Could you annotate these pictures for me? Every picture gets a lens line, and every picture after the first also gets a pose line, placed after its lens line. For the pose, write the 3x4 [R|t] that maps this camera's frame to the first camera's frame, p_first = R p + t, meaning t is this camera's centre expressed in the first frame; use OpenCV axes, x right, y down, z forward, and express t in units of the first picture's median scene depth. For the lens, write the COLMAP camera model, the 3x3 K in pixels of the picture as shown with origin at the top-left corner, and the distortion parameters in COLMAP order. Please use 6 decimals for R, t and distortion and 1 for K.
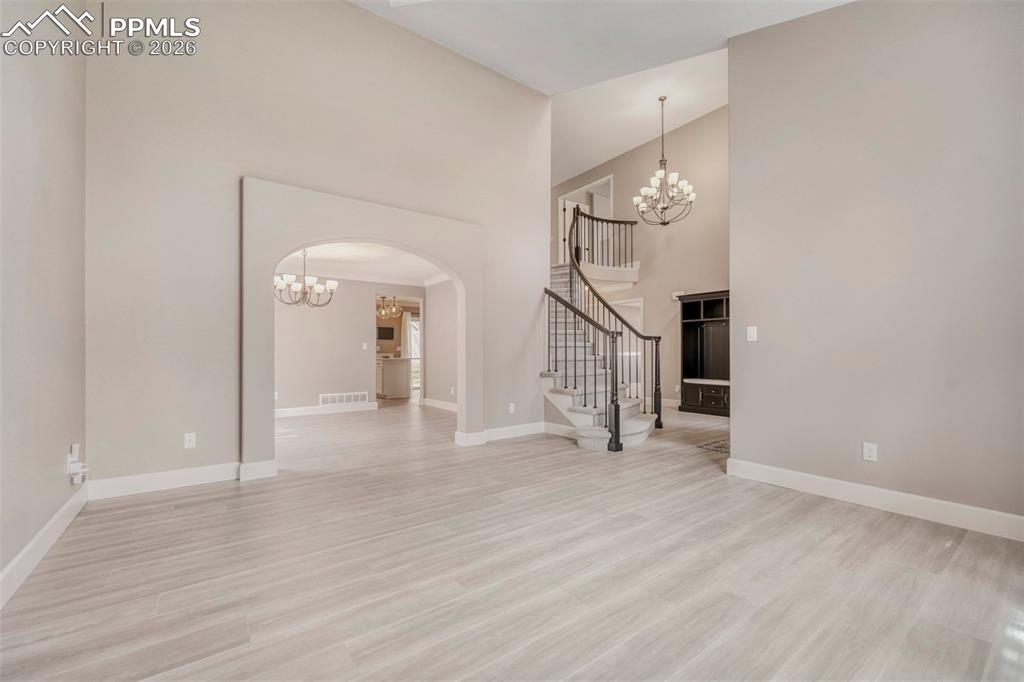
lens RADIAL K [[410.5, 0, 510.8], [0, 410.5, 346.7], [0, 0, 1]] dist [-0.002387, 0.000063]
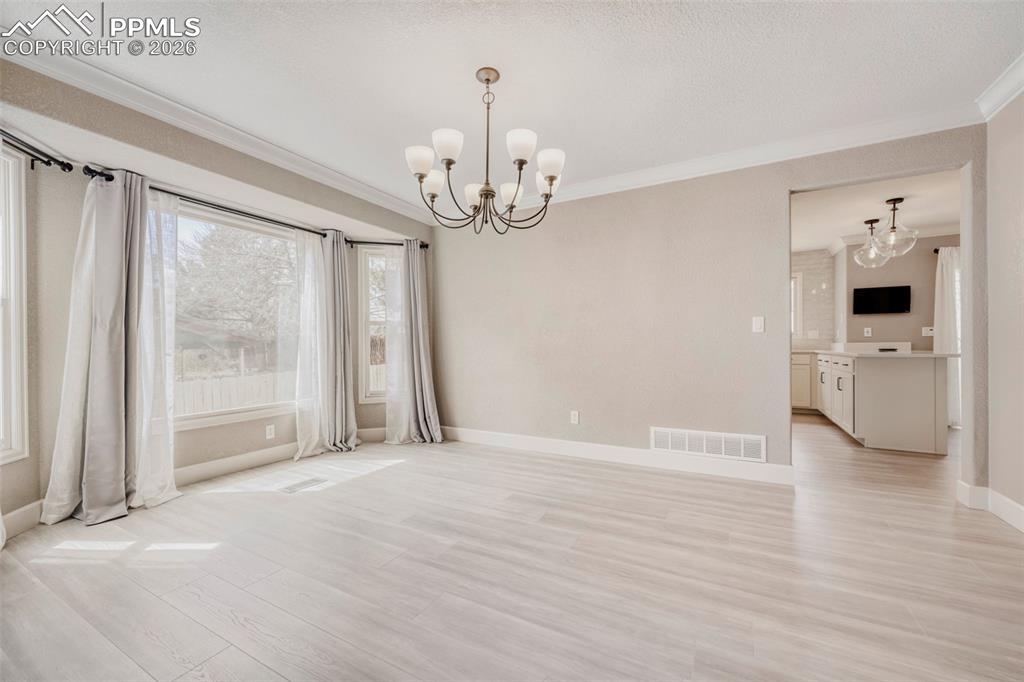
lens RADIAL K [[410.5, 0, 508.7], [0, 410.5, 344.1], [0, 0, 1]] dist [-0.002387, 0.000063]
pose [[0.416596, 0.001311, -0.909091, -0.064028], [0.016382, 0.999826, 0.008949, 0.007661], [0.908944, -0.018620, 0.416501, 0.451370]]
